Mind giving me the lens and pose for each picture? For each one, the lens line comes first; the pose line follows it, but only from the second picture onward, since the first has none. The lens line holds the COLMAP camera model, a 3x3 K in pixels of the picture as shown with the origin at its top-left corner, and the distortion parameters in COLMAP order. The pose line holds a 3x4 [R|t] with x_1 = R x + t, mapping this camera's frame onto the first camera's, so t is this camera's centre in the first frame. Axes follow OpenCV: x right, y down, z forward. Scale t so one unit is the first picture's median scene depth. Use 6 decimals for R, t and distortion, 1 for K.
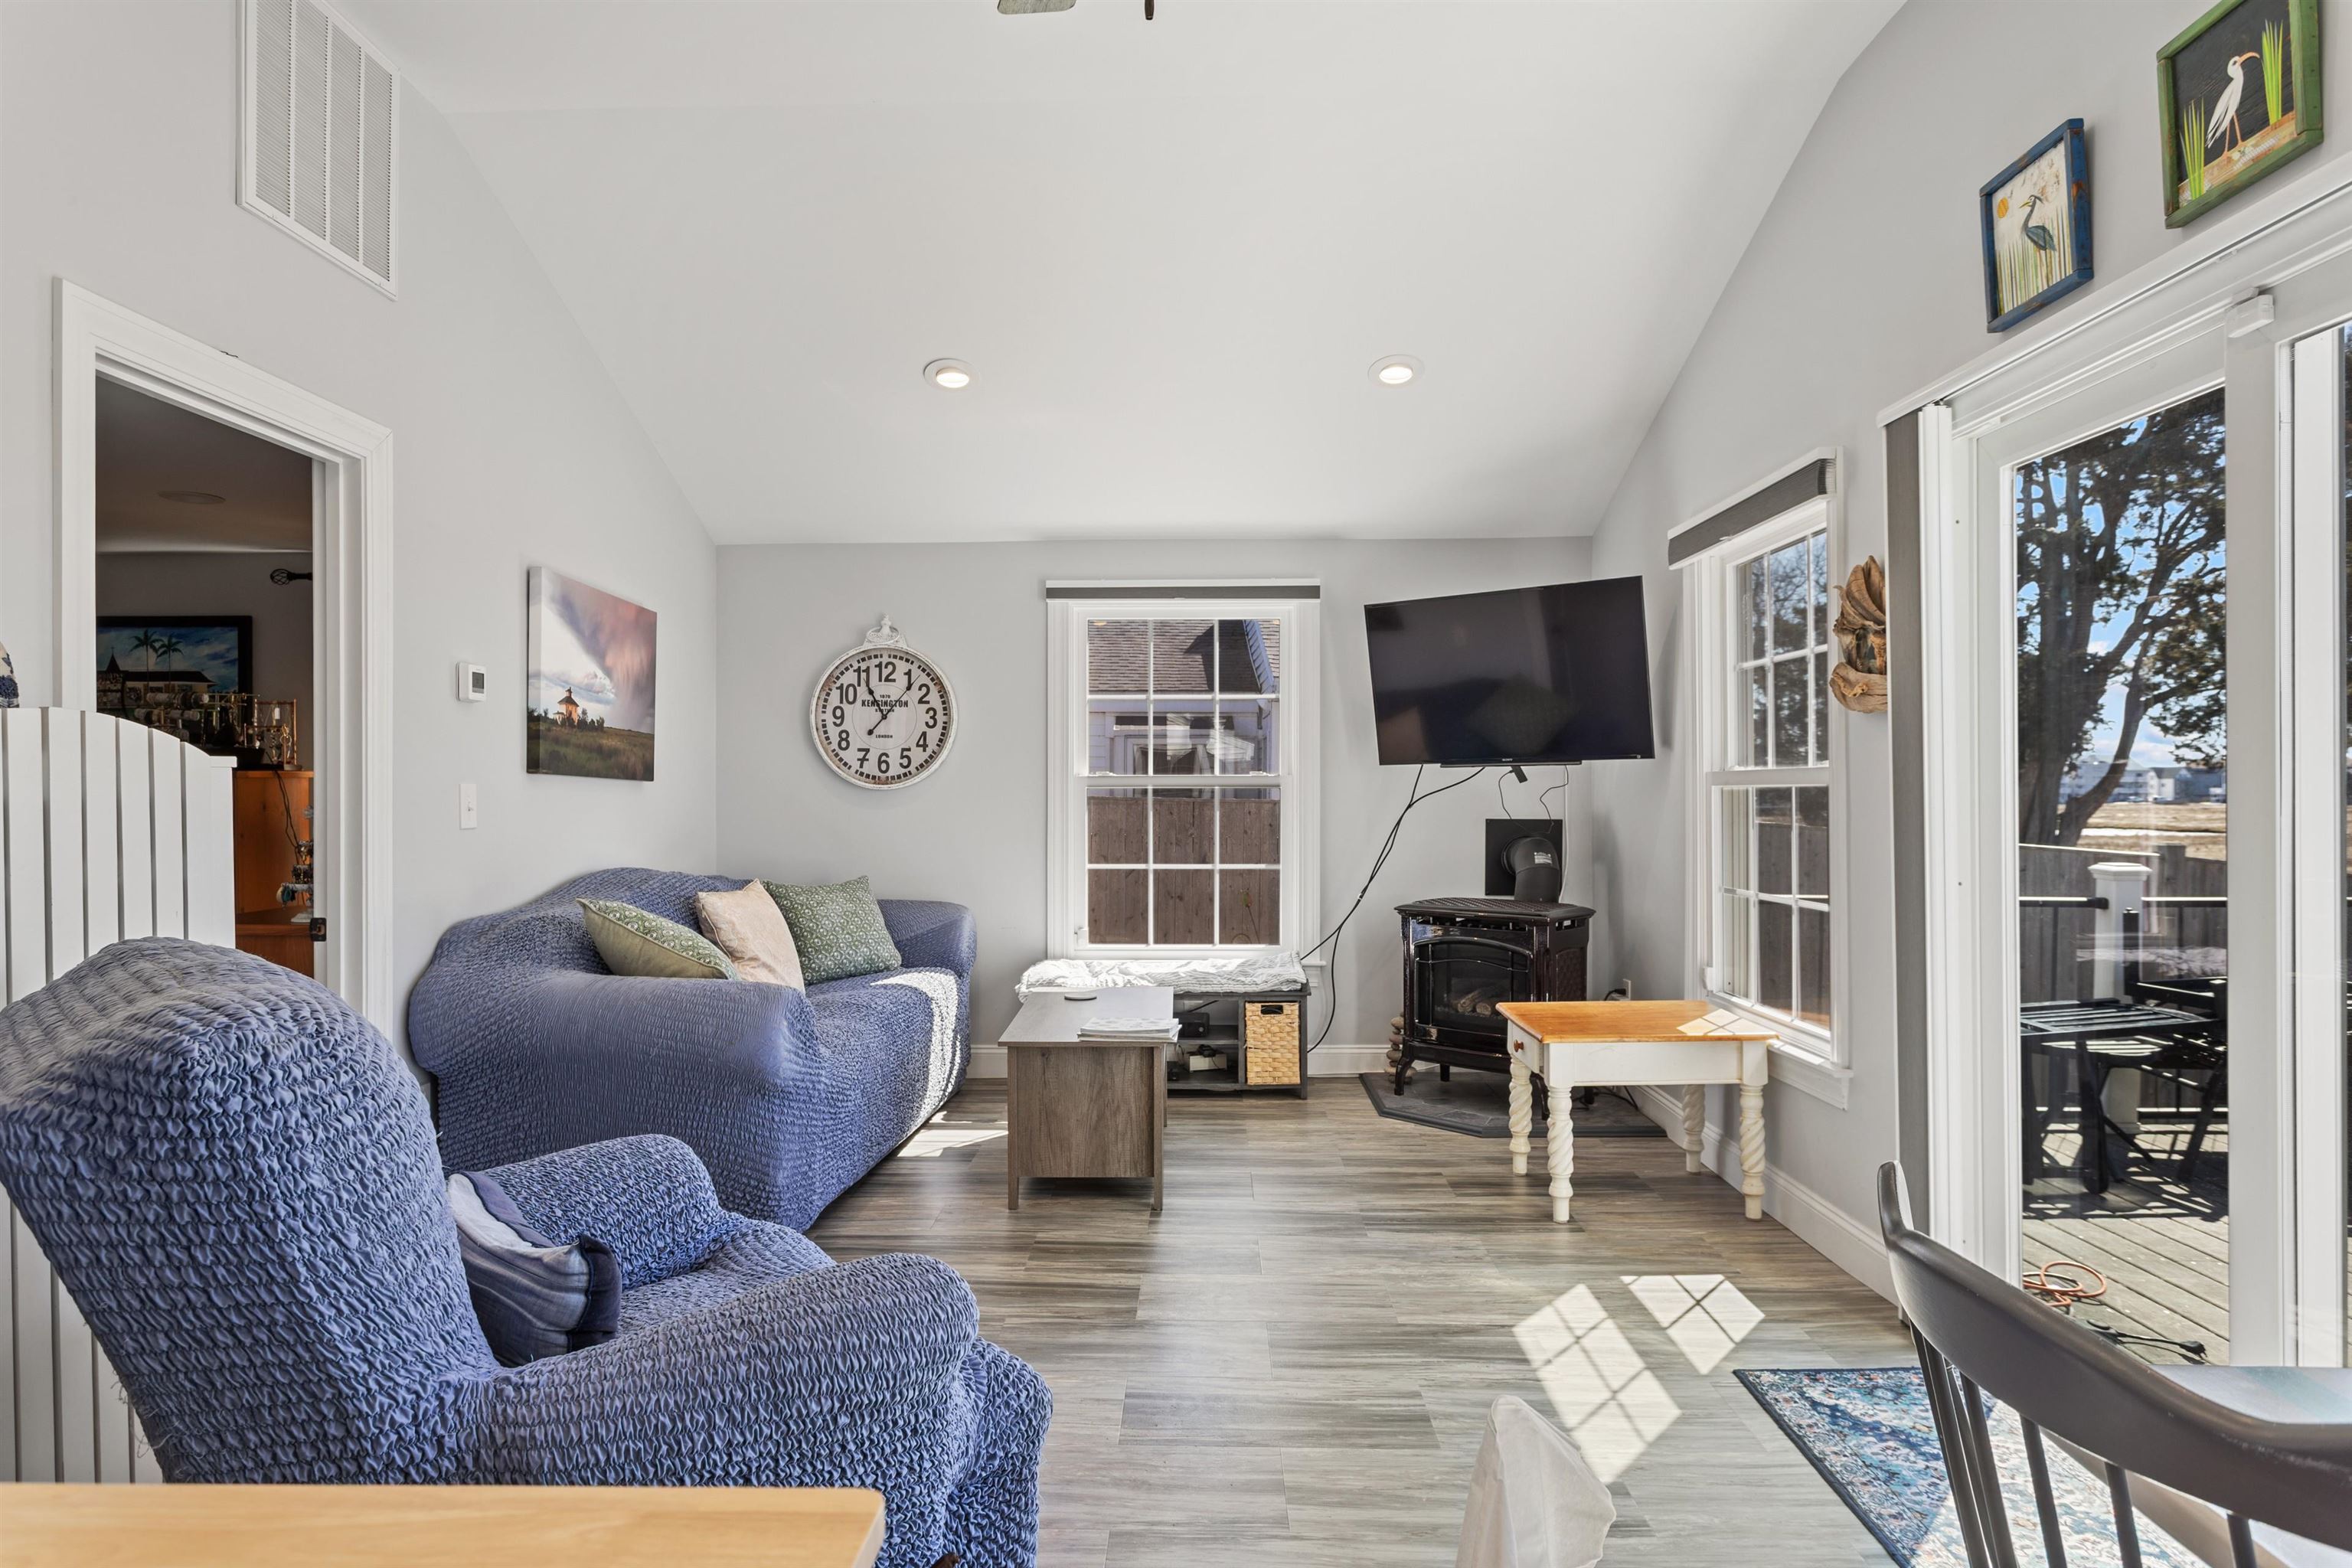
lens RADIAL K [[1412.3, 0, 1176.0], [0, 1412.3, 784.0], [0, 0, 1]] dist [-0.004481, 0.002715]
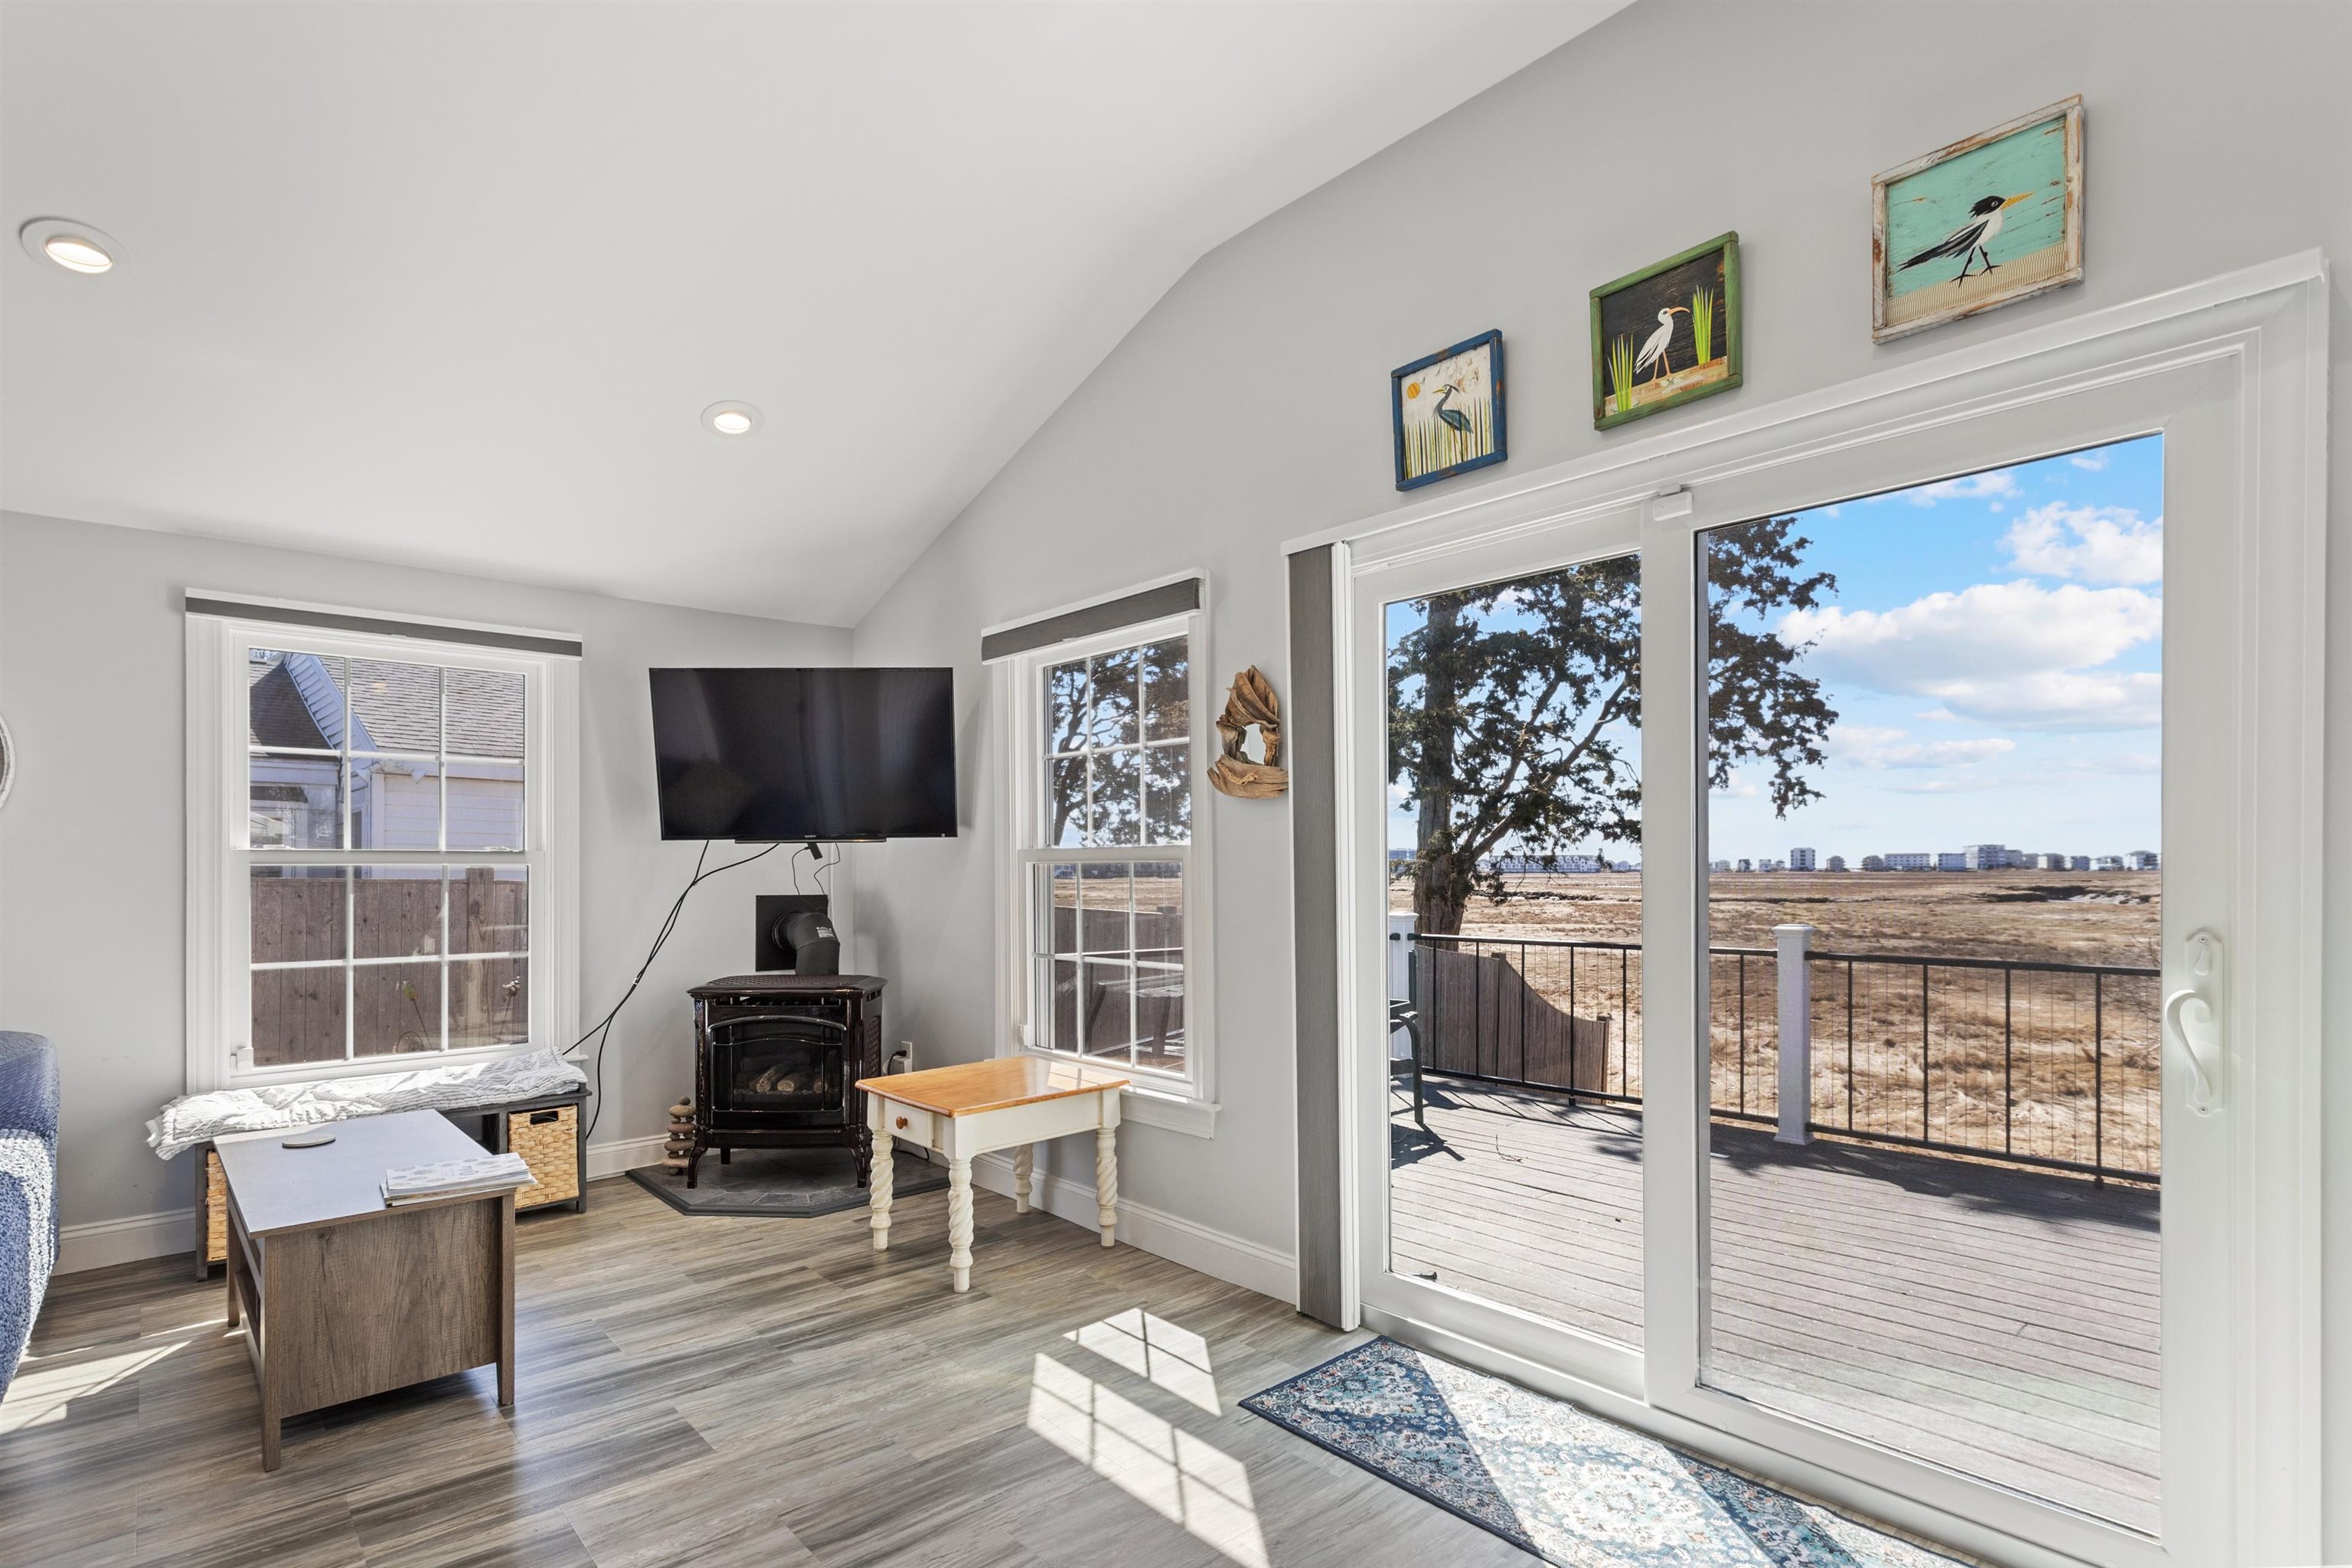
lens RADIAL K [[1156.9, 0, 1171.9], [0, 1156.9, 862.7], [0, 0, 1]] dist [0.000837, 0.001760]
pose [[0.736554, 0.001710, 0.676377, -0.178914], [-0.000892, 0.999998, -0.001556, 0.003473], [-0.676378, 0.000543, 0.736554, 0.285417]]
